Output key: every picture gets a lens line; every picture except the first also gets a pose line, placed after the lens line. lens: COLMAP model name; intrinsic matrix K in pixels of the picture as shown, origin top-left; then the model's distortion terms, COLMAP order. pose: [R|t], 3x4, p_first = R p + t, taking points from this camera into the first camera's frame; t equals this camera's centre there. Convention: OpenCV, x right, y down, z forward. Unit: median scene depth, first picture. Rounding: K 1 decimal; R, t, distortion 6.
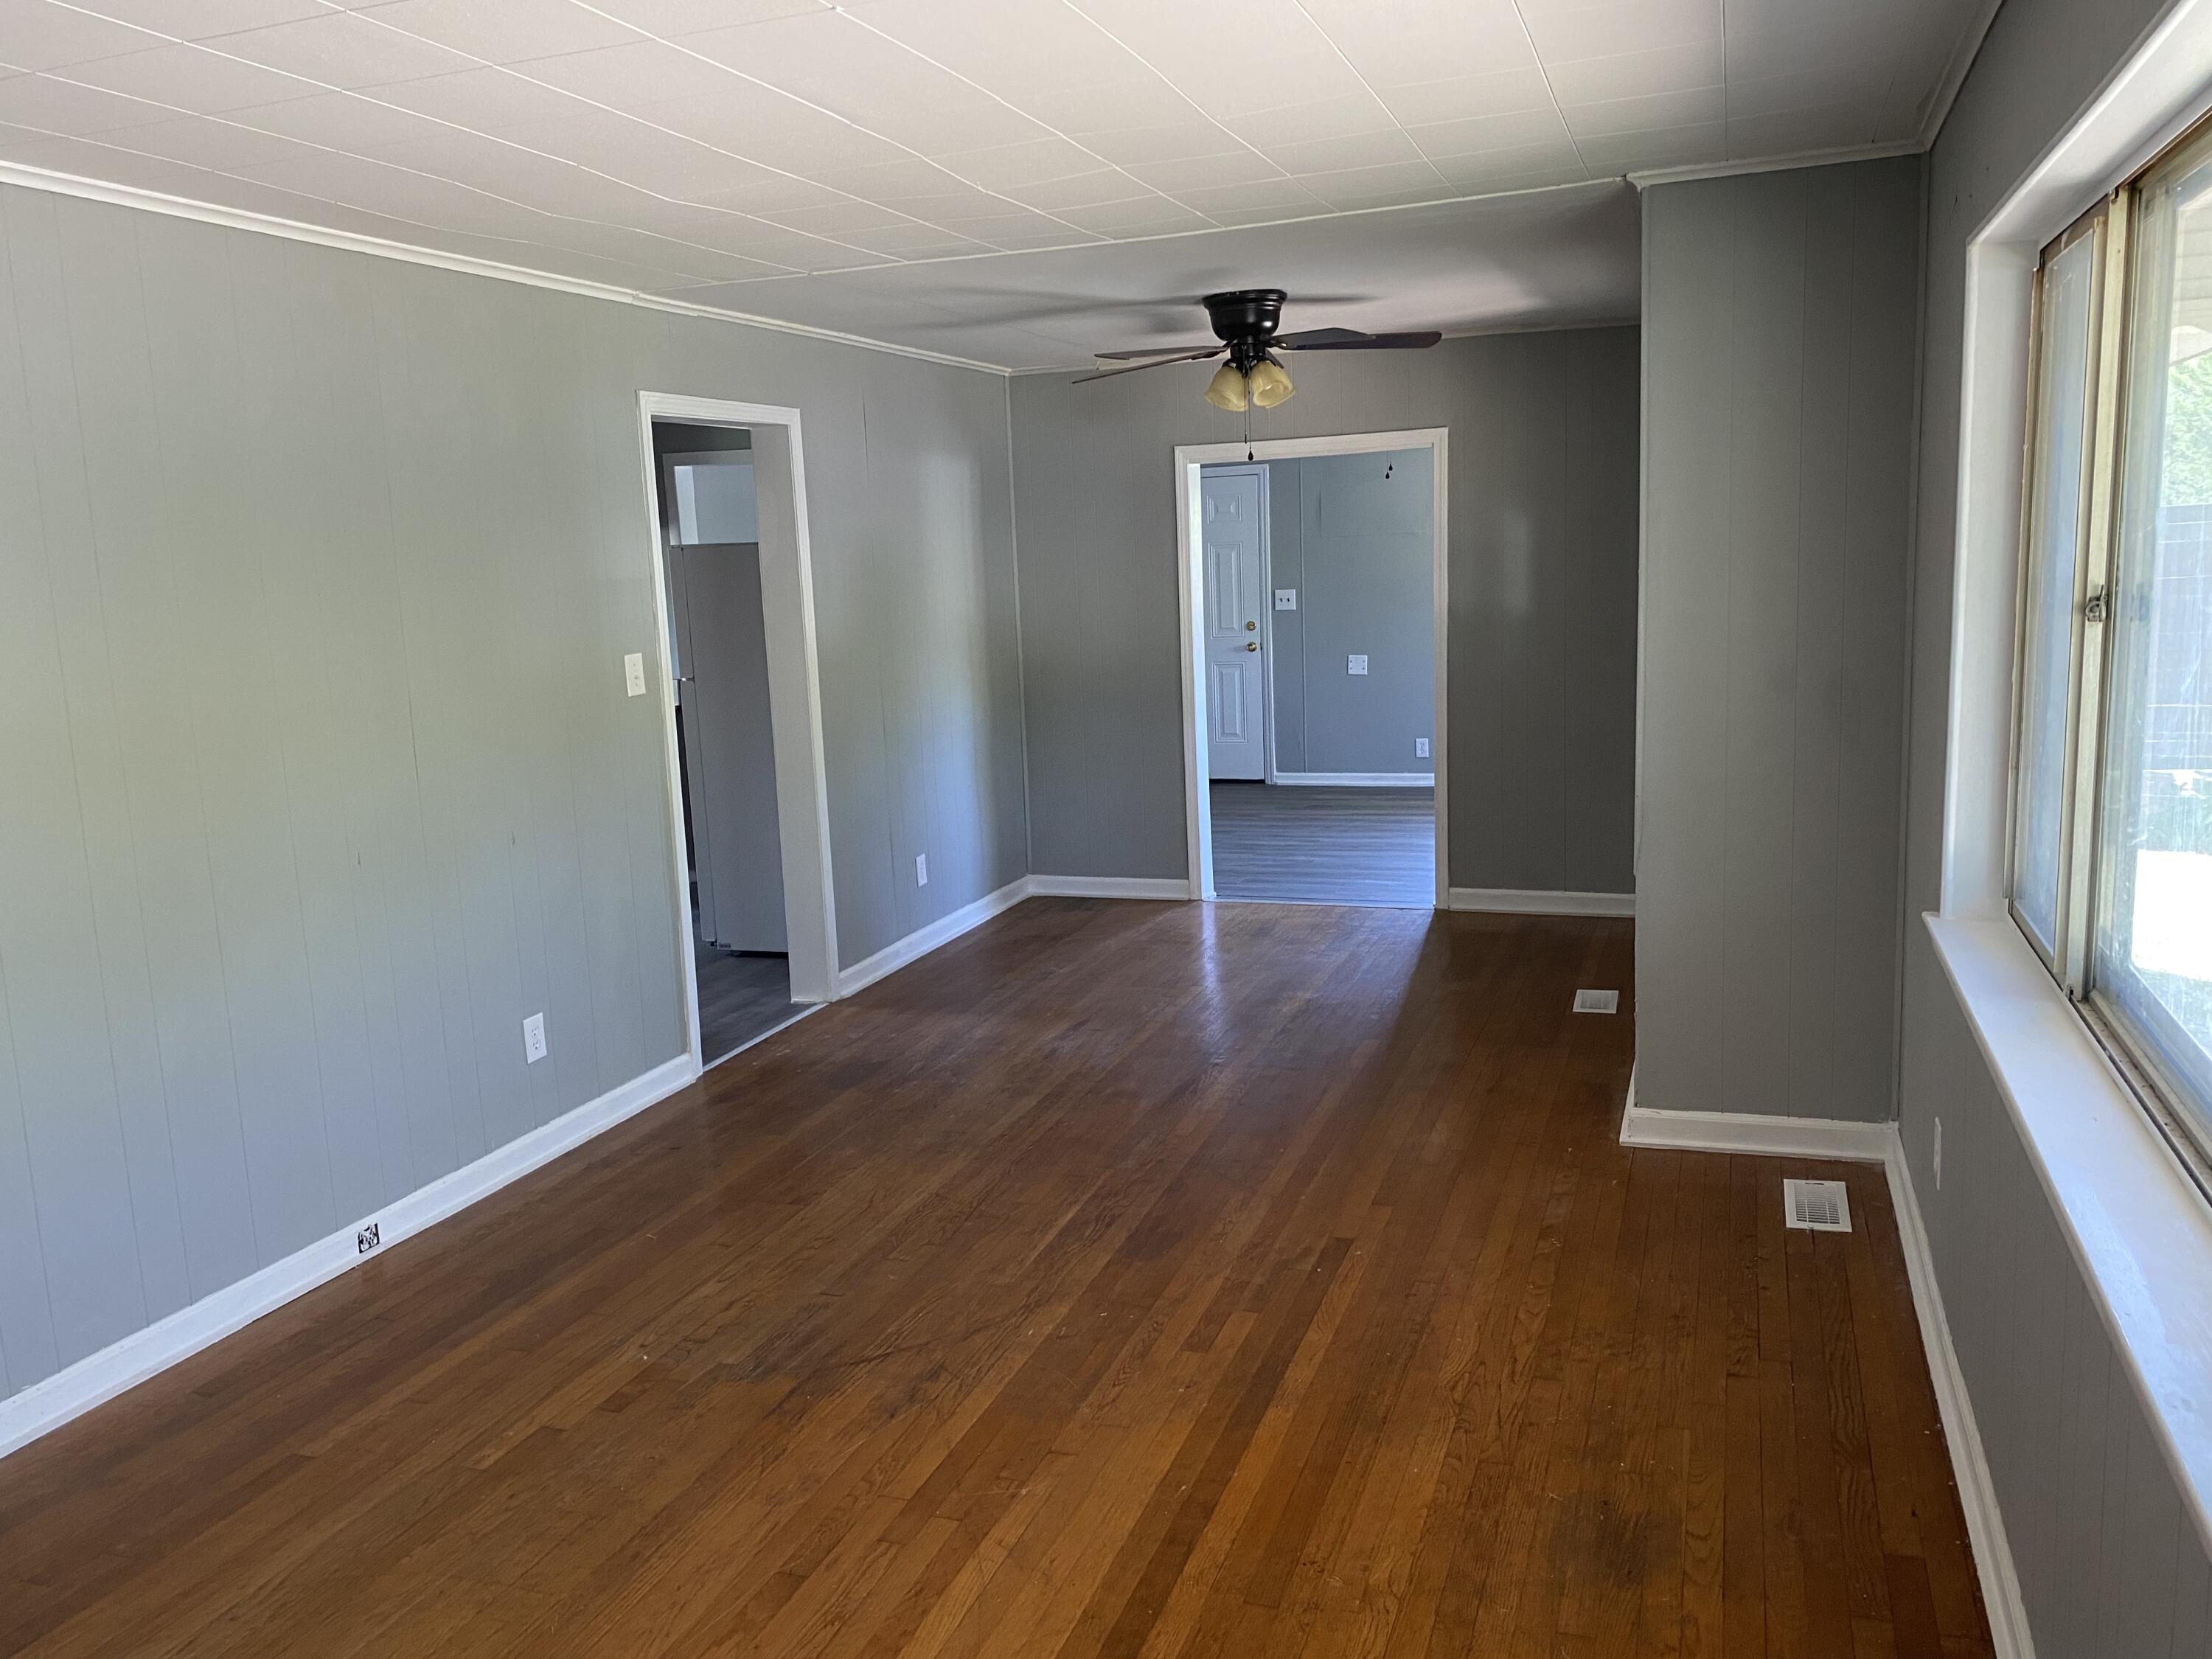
lens RADIAL K [[1679.6, 0, 1106.9], [0, 1679.6, 819.4], [0, 0, 1]] dist [0.016471, -0.012438]
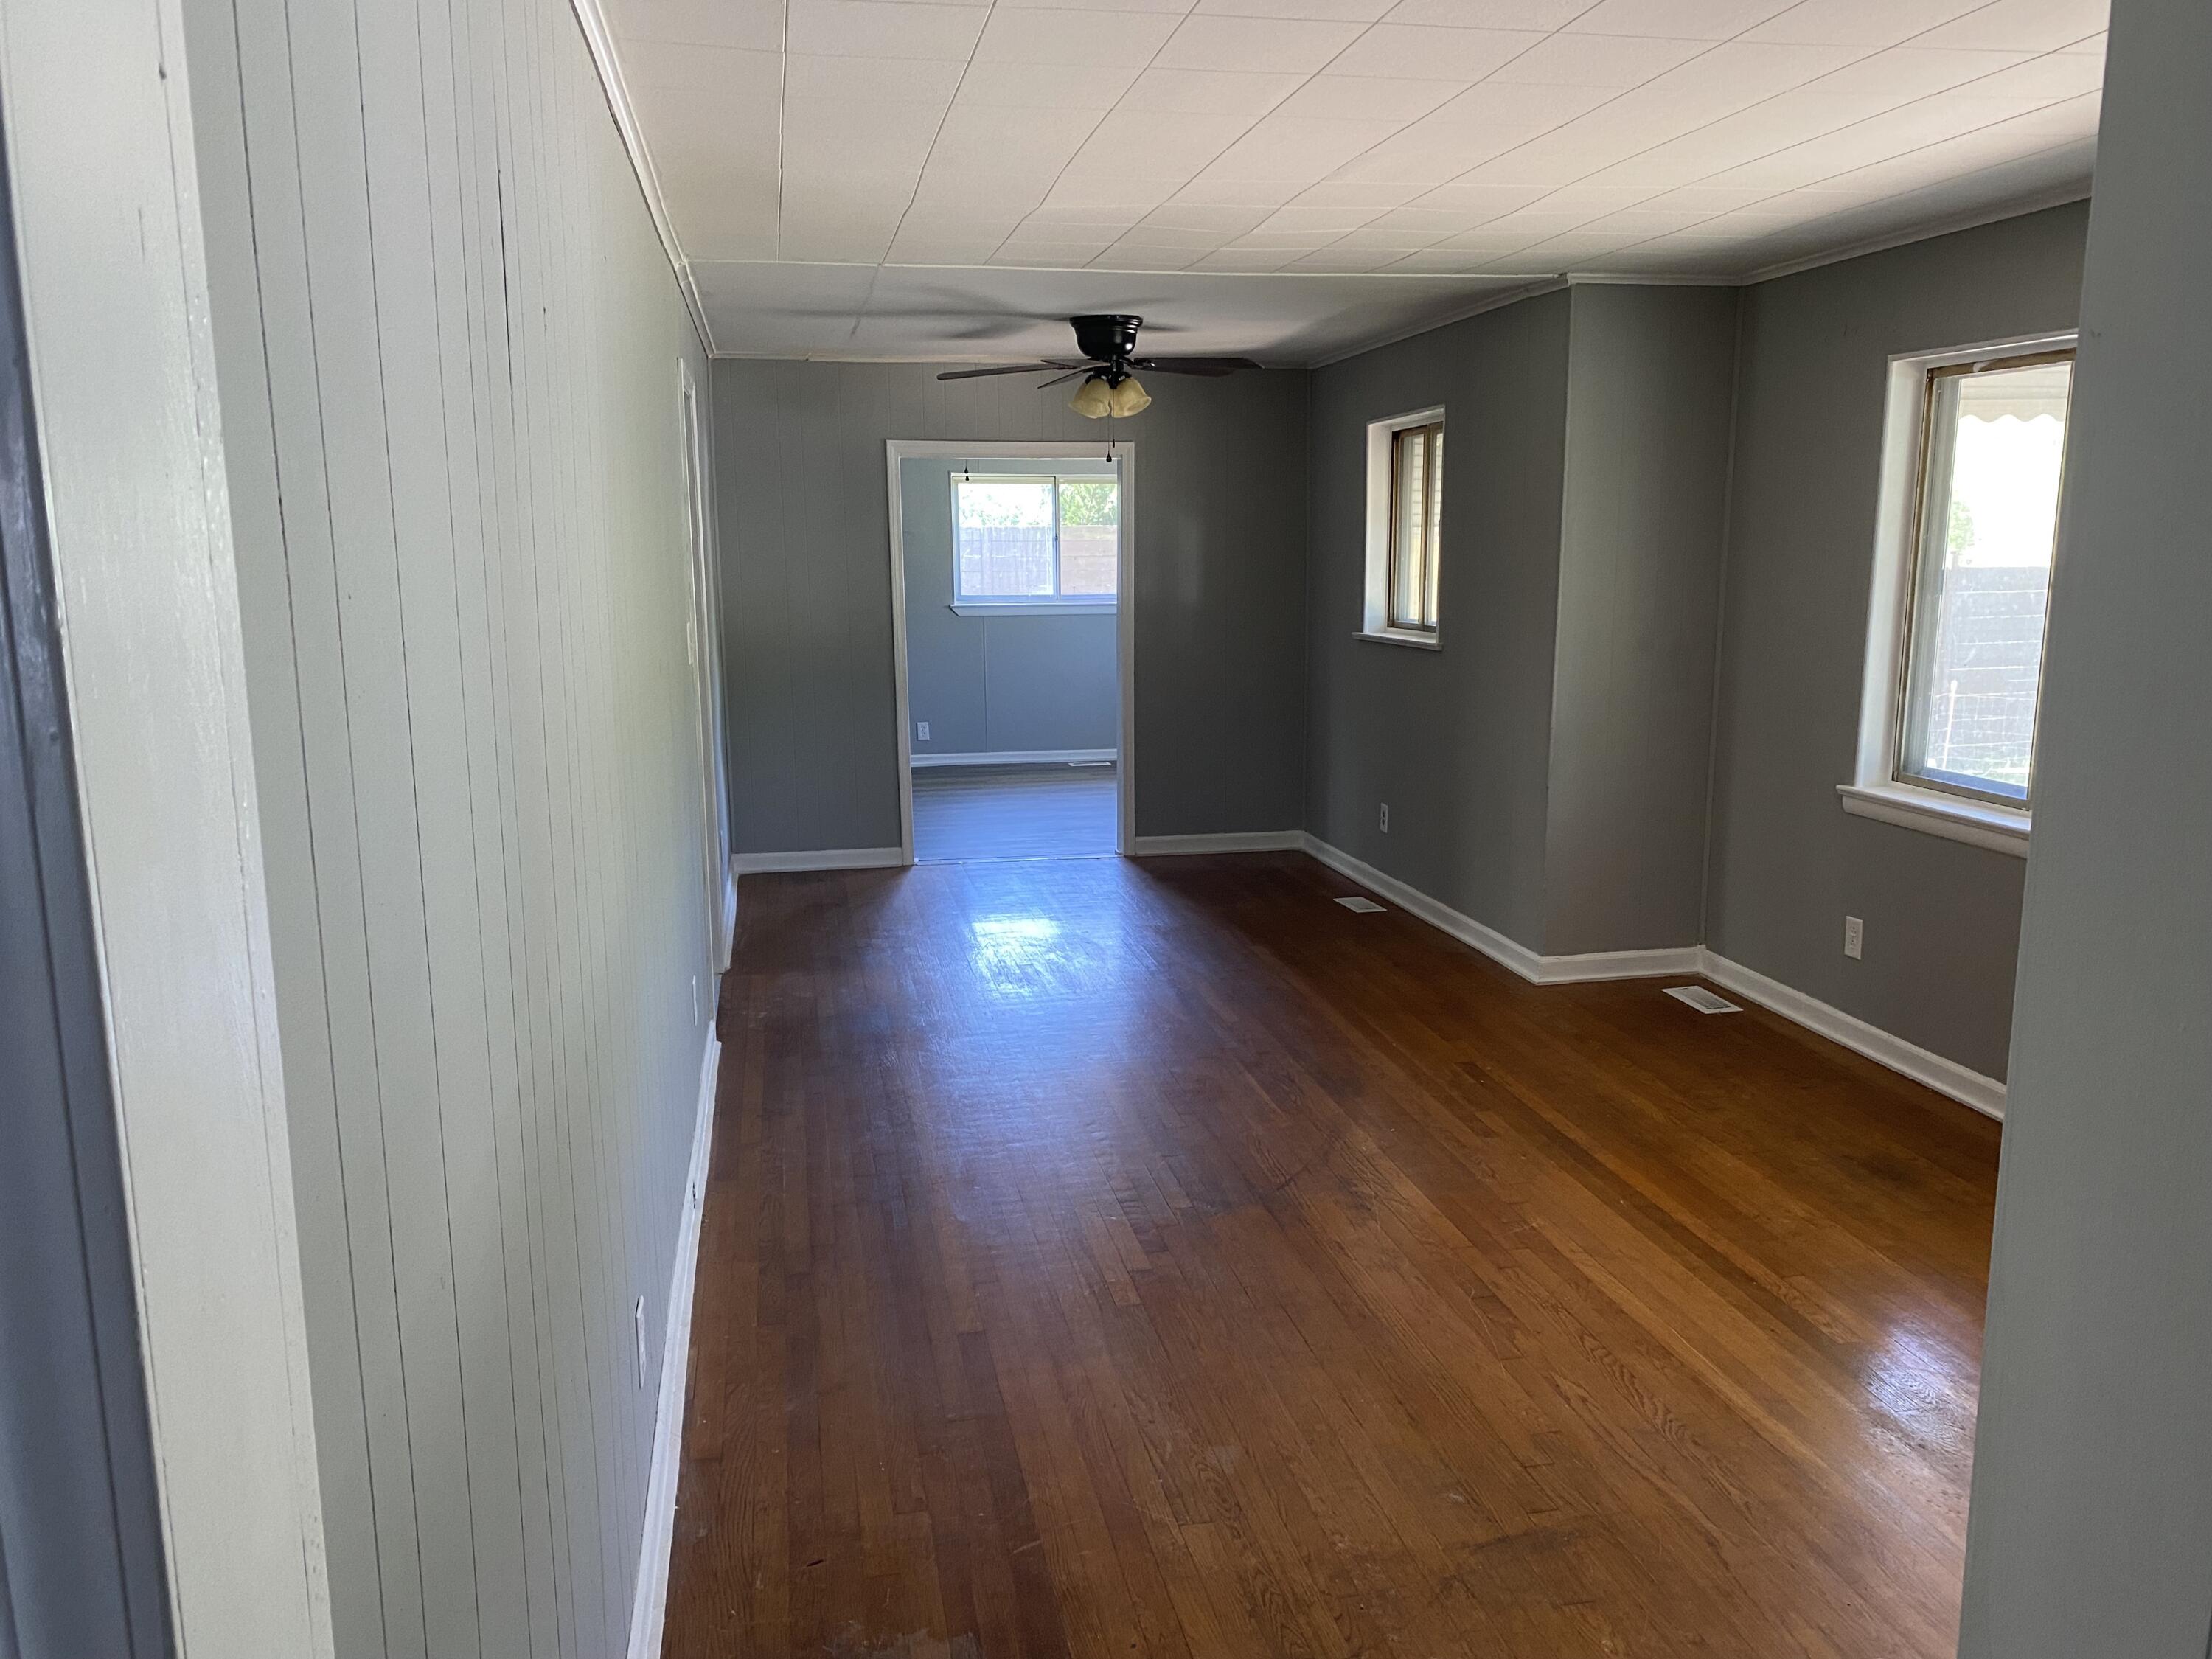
lens RADIAL K [[1679.6, 0, 1114.5], [0, 1679.6, 844.7], [0, 0, 1]] dist [0.016471, -0.012438]
pose [[0.855326, -0.058147, 0.514817, -0.749353], [0.054295, 0.998270, 0.022546, 0.034079], [-0.515237, 0.008667, 0.857004, 0.011773]]
